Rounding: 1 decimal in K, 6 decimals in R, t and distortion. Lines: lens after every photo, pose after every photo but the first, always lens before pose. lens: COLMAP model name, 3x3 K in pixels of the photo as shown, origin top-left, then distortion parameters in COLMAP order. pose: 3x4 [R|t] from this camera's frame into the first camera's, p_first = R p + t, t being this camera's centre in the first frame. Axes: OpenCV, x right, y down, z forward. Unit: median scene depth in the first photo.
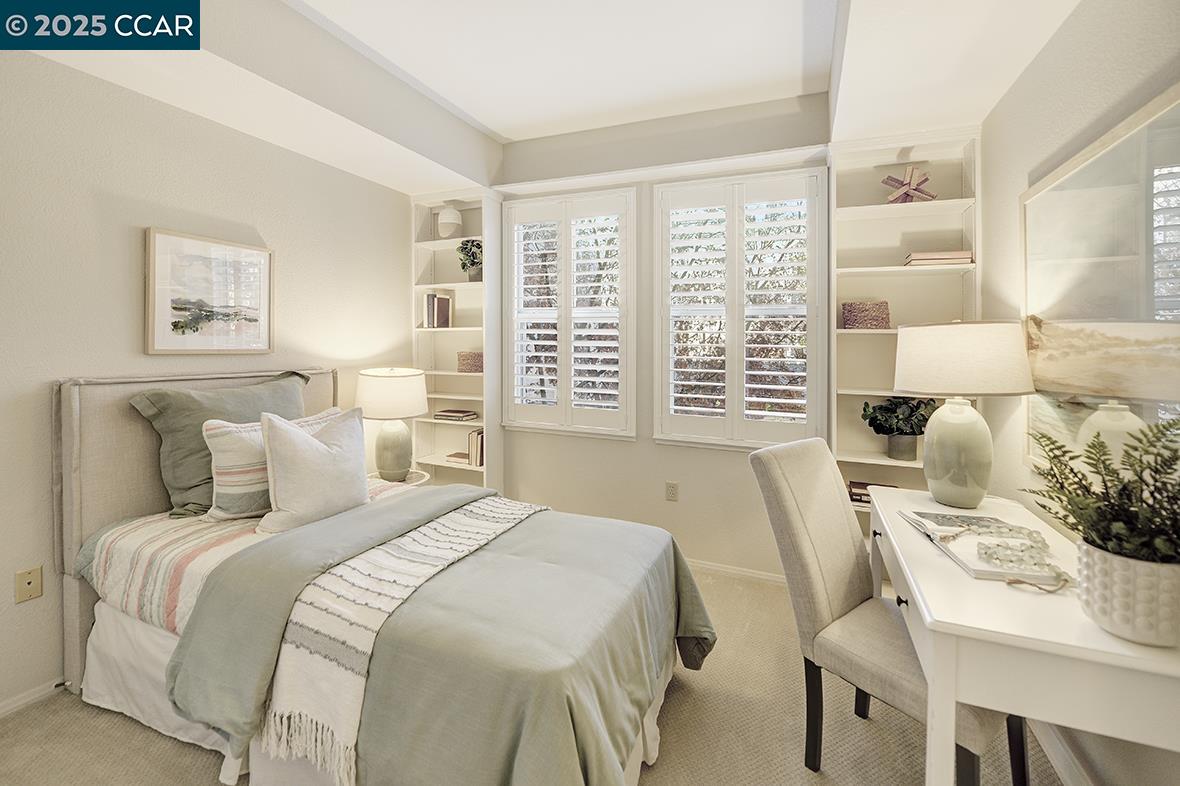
lens RADIAL K [[505.3, 0, 608.5], [0, 505.3, 344.6], [0, 0, 1]] dist [0.001385, 0.000023]
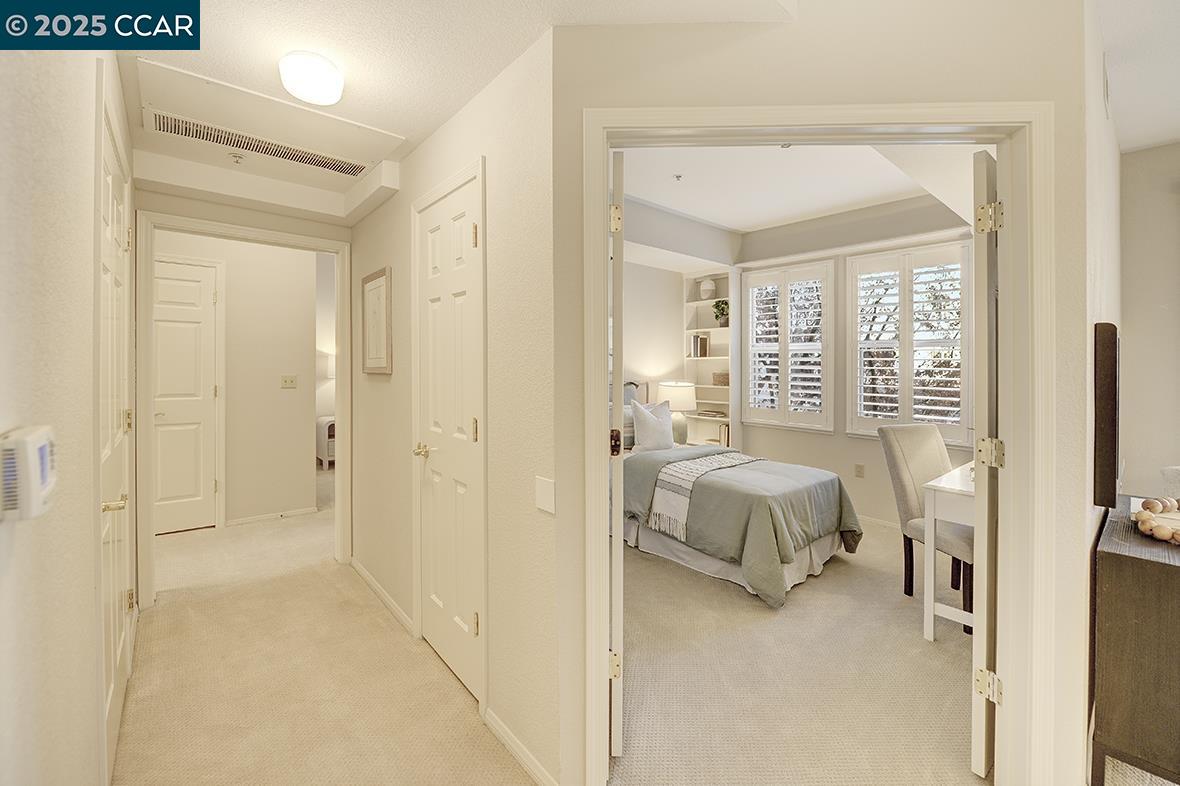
lens RADIAL K [[500.4, 0, 628.9], [0, 500.4, 368.9], [0, 0, 1]] dist [-0.018546, -0.000053]
pose [[0.911230, 0.001376, -0.411895, 0.102296], [-0.000308, 0.999996, 0.002659, -0.001058], [0.411897, -0.002296, 0.911228, -0.522404]]
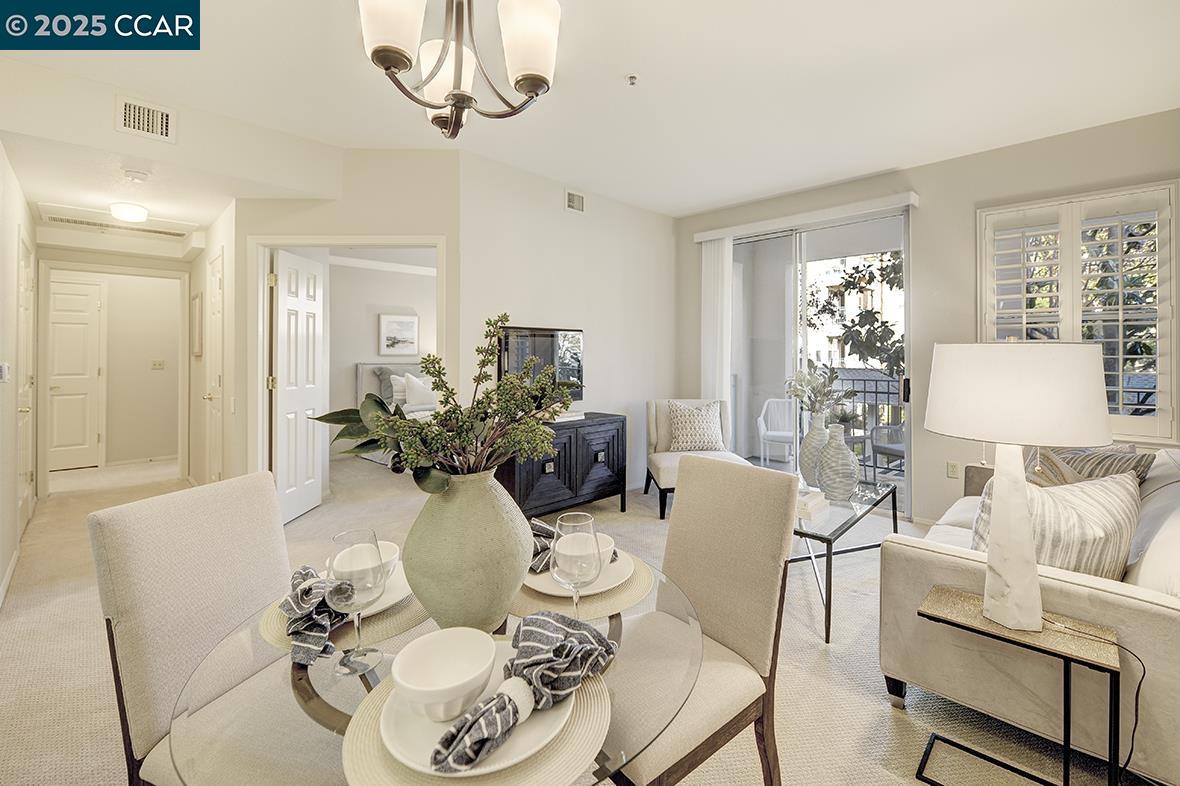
lens RADIAL K [[505.3, 0, 608.5], [0, 505.3, 344.6], [0, 0, 1]] dist [0.001385, 0.000023]
pose [[0.932005, -0.020203, -0.361881, 0.899784], [0.013405, 0.999684, -0.021287, 0.022565], [0.362197, 0.014988, 0.931981, -0.813271]]
